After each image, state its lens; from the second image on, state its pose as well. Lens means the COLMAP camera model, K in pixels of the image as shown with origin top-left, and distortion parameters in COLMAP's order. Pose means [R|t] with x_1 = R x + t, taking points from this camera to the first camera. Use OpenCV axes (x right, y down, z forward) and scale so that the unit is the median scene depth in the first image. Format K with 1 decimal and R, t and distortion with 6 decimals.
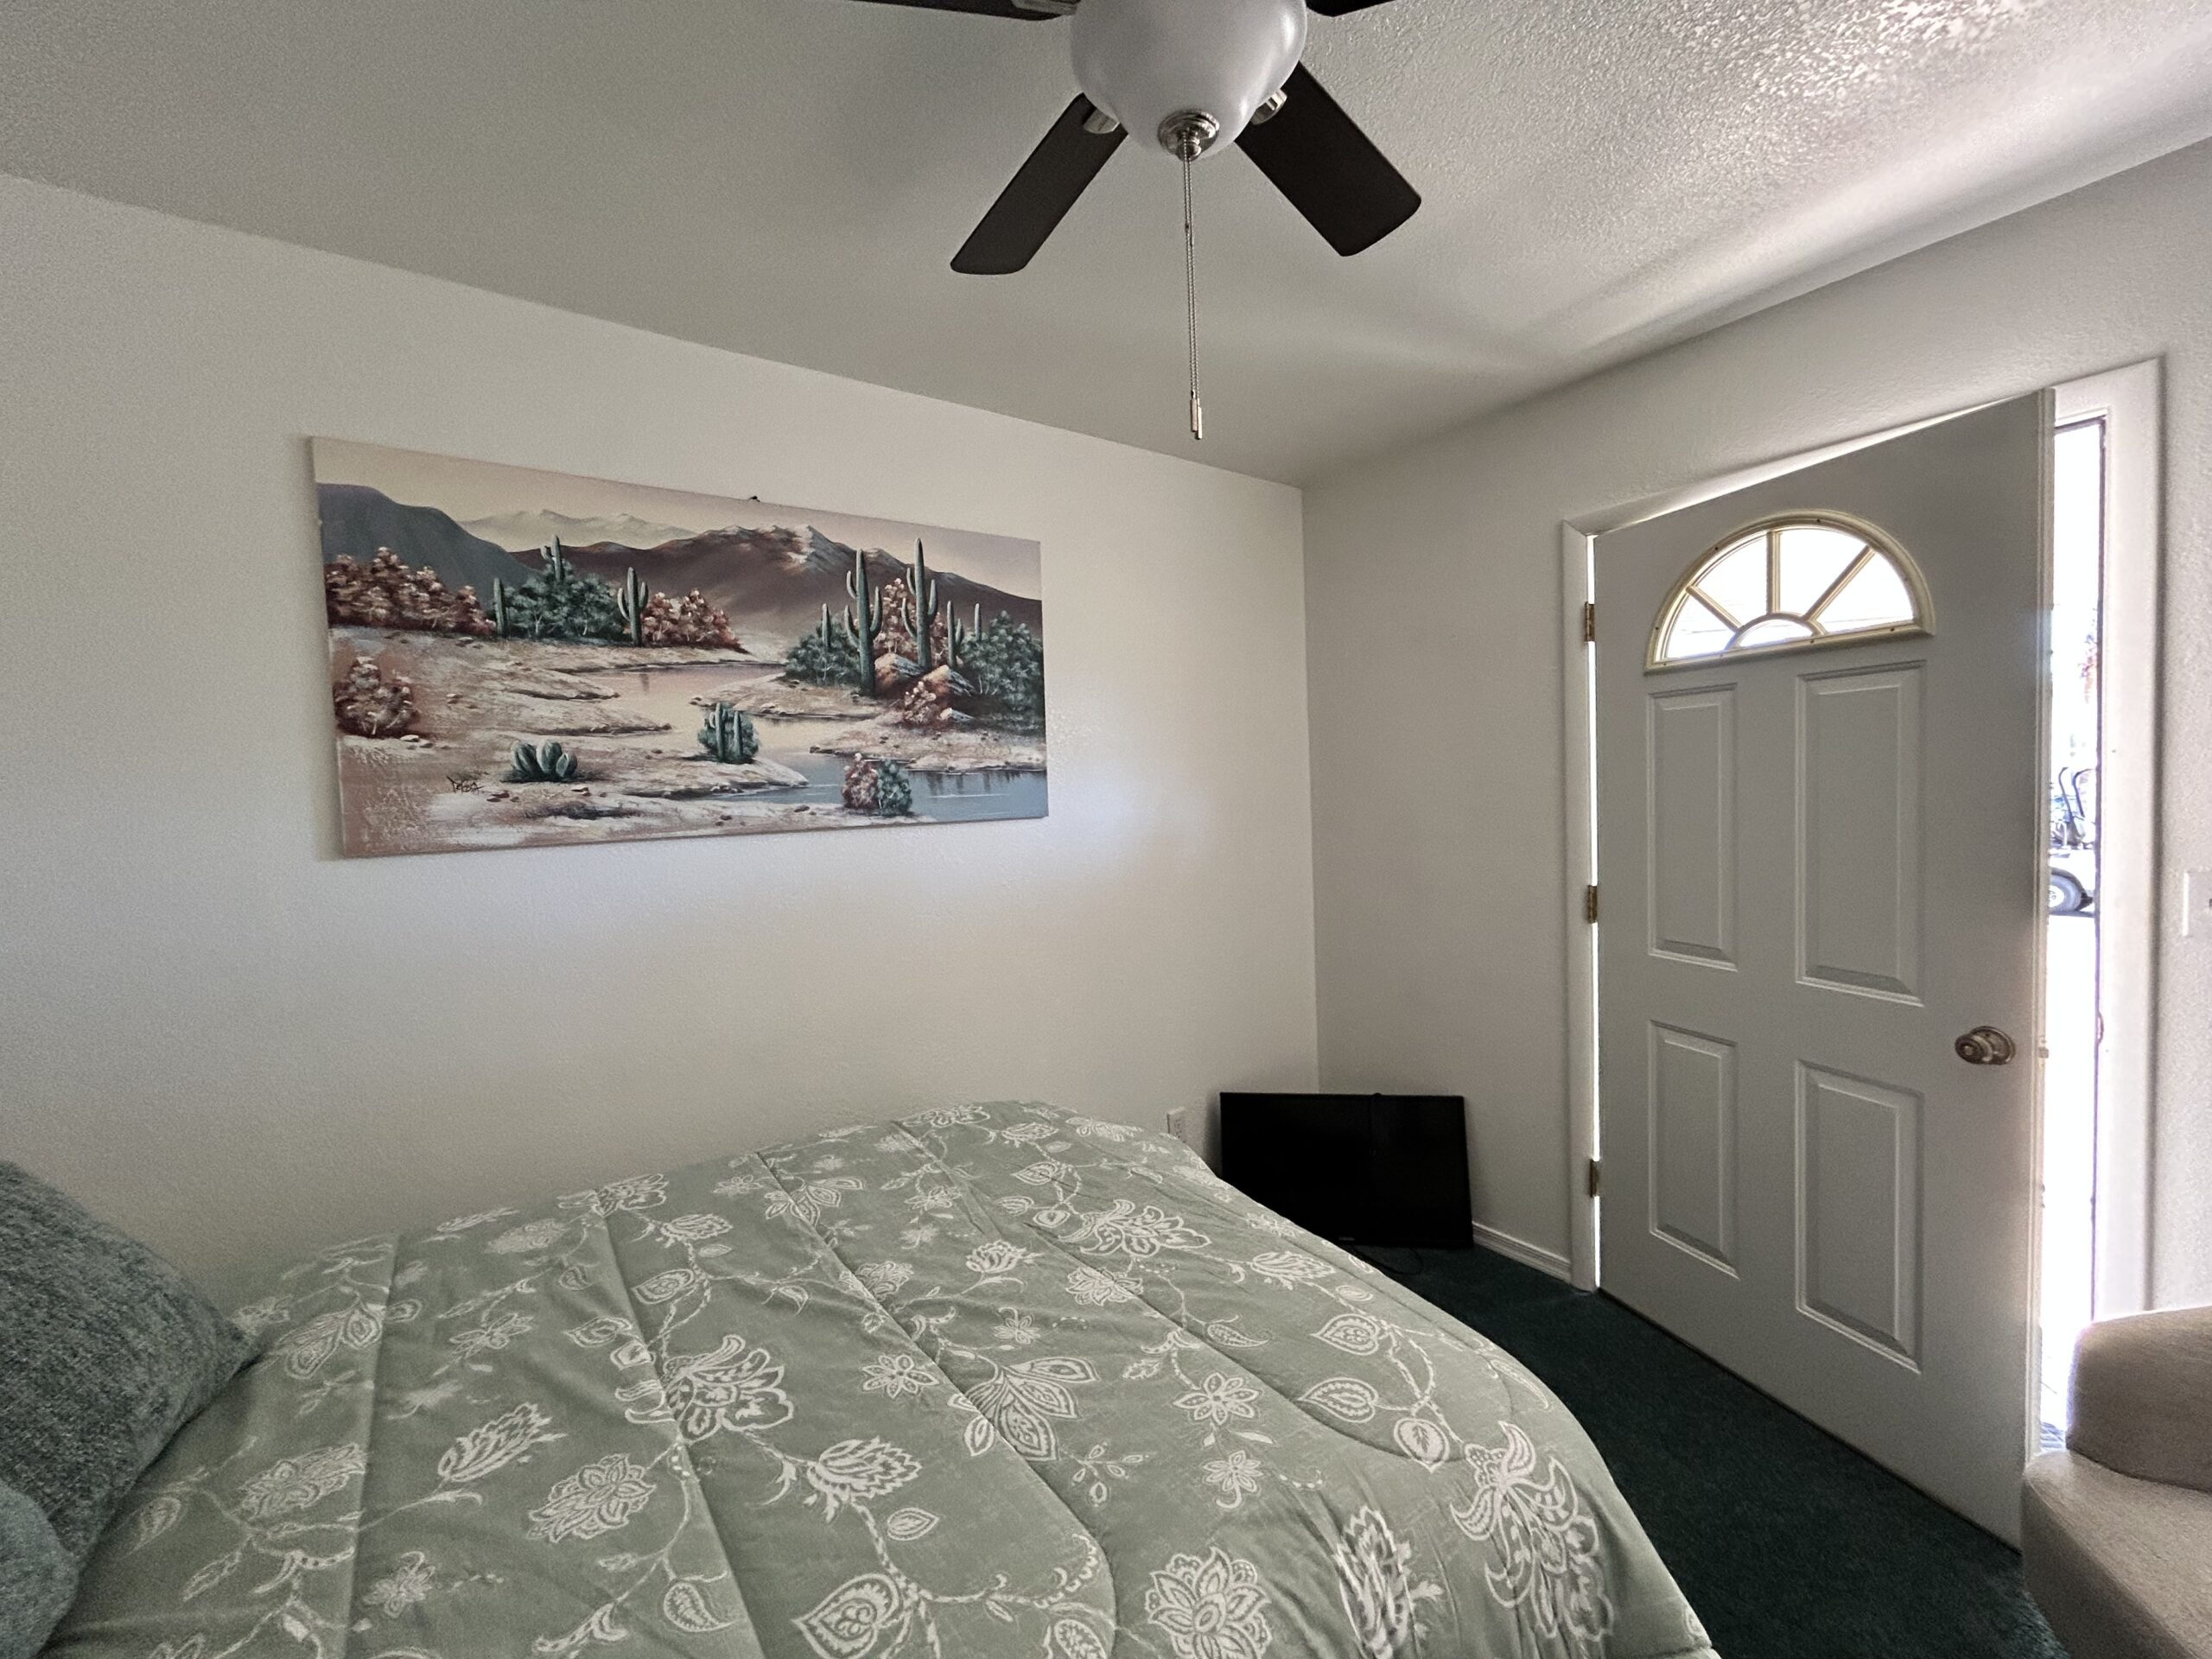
lens RADIAL K [[898.0, 0, 1102.6], [0, 898.0, 824.7], [0, 0, 1]] dist [-0.000878, -0.000465]
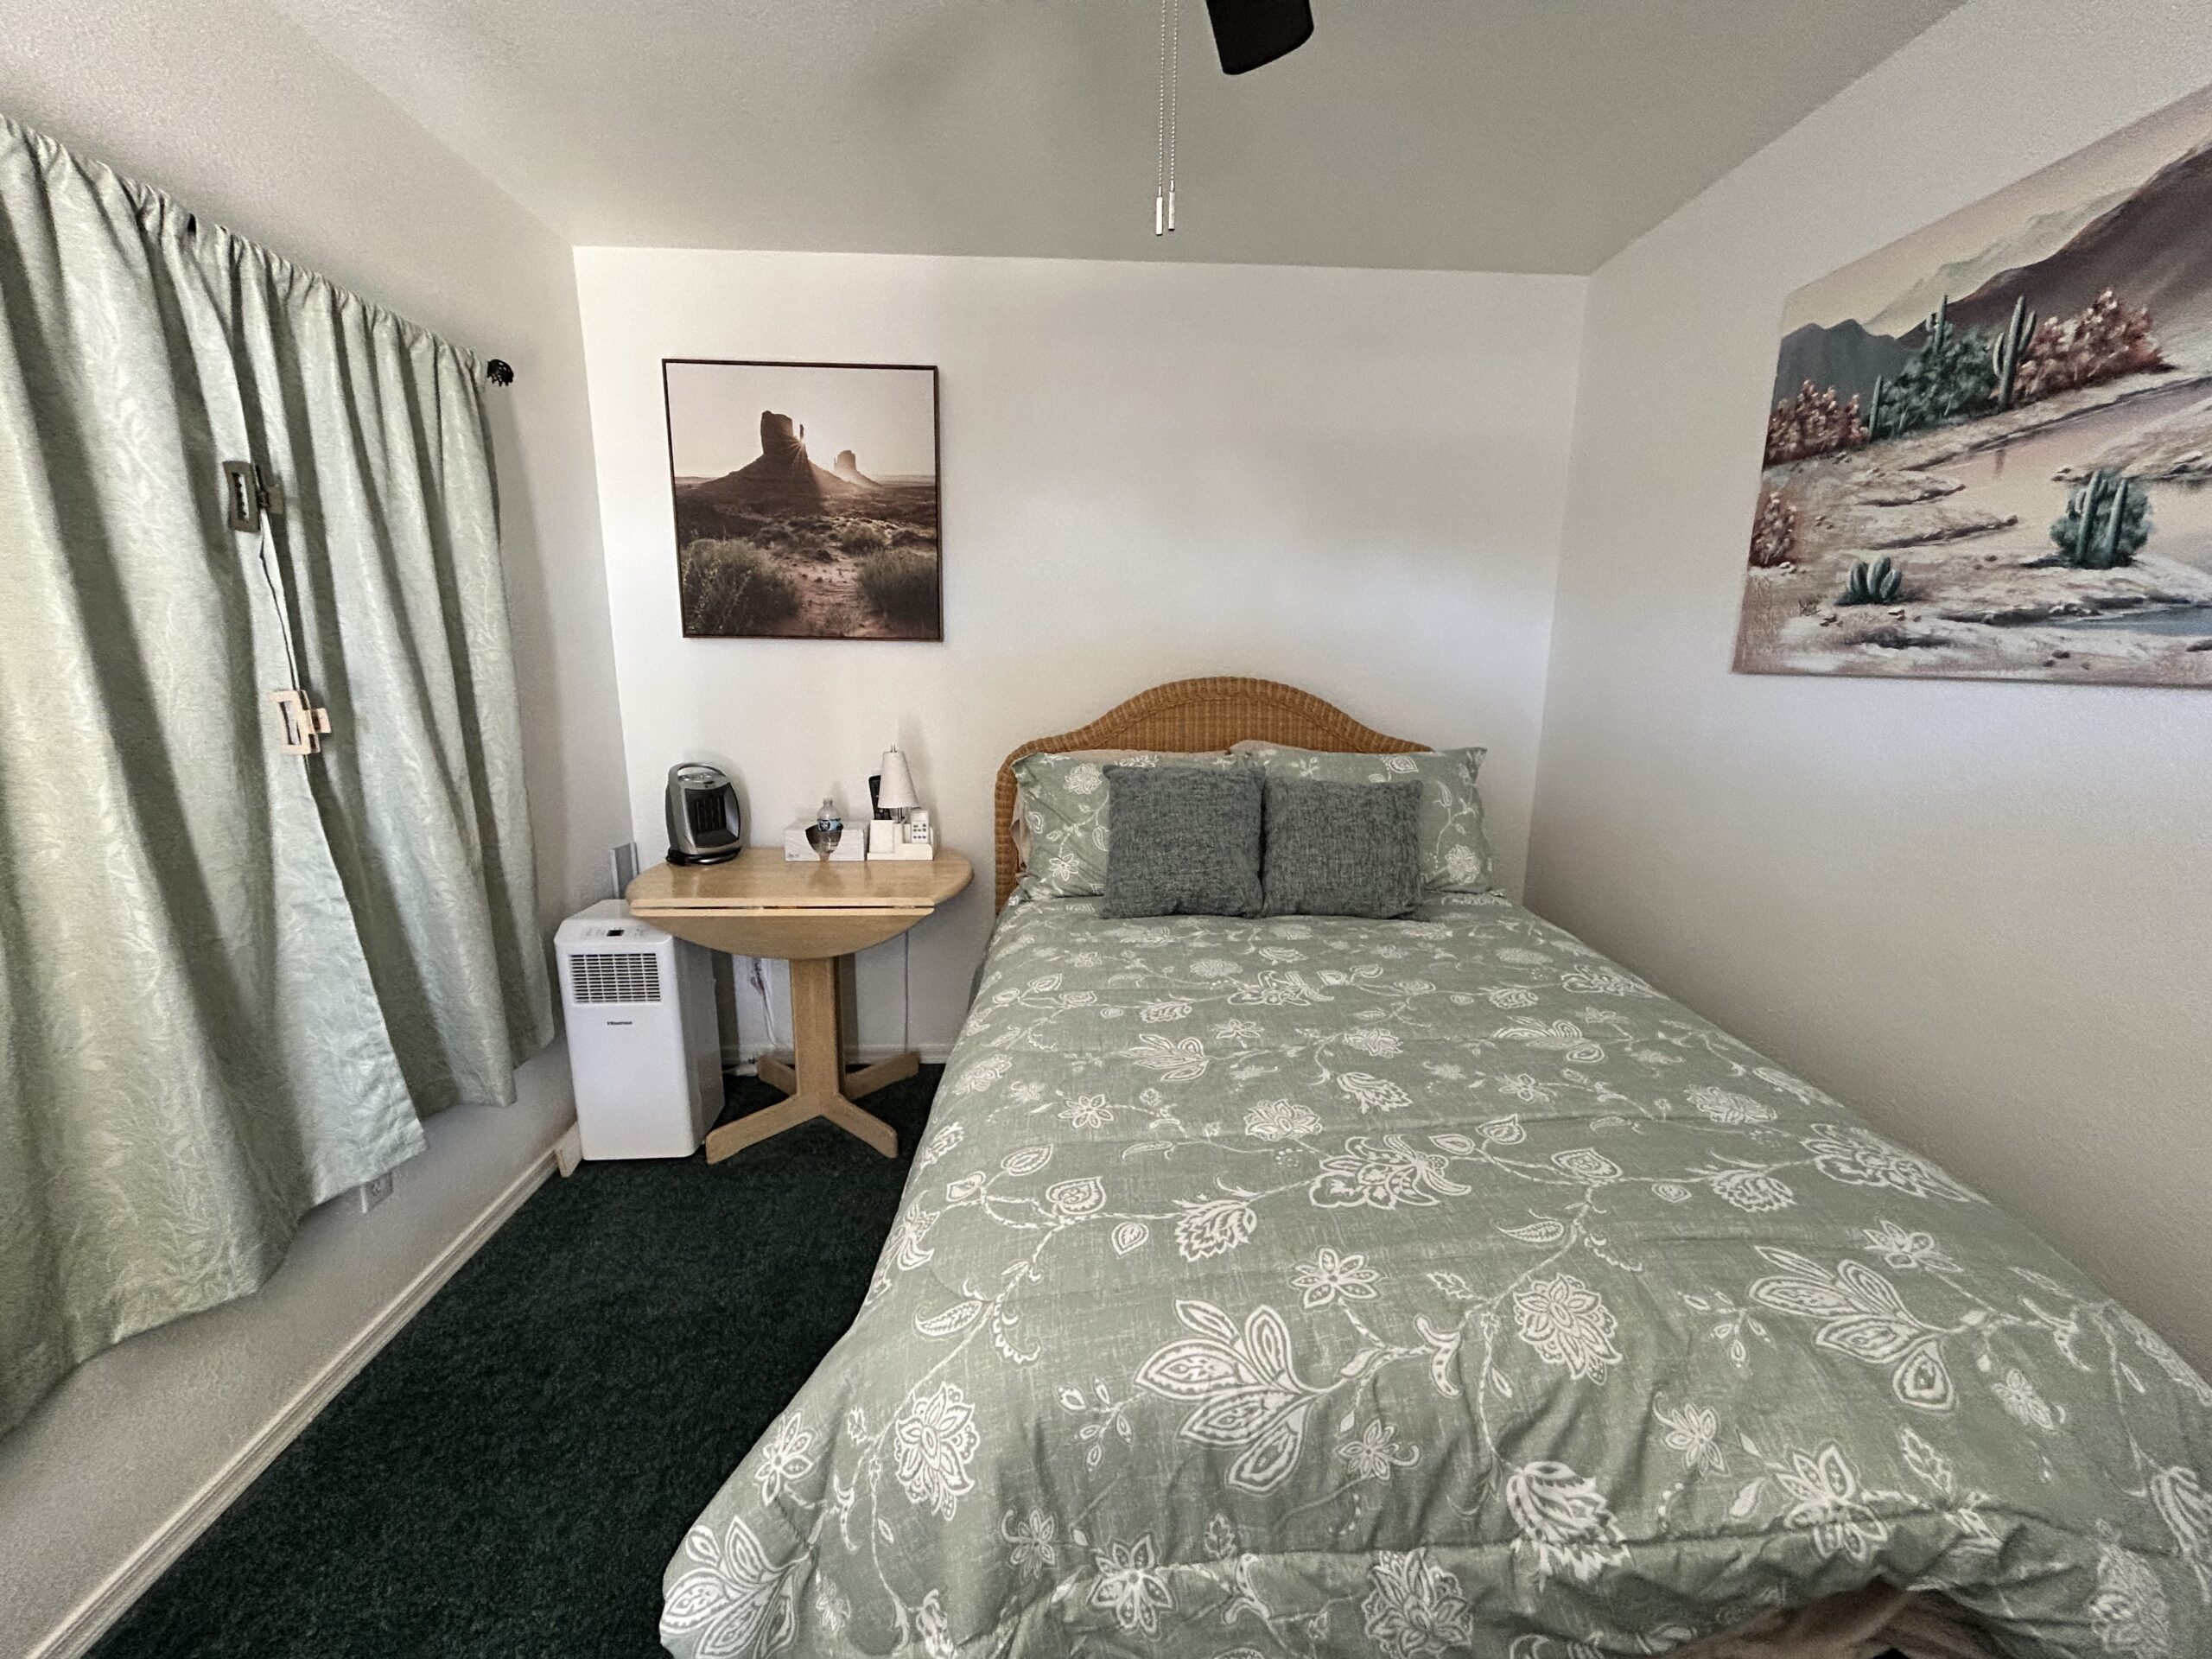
lens RADIAL K [[898.0, 0, 1102.6], [0, 898.0, 824.7], [0, 0, 1]] dist [-0.000878, -0.000465]
pose [[-0.547937, 0.189567, -0.814757, 0.561980], [-0.025074, 0.969825, 0.242509, -0.031369], [0.836144, 0.153308, -0.526650, 0.847778]]
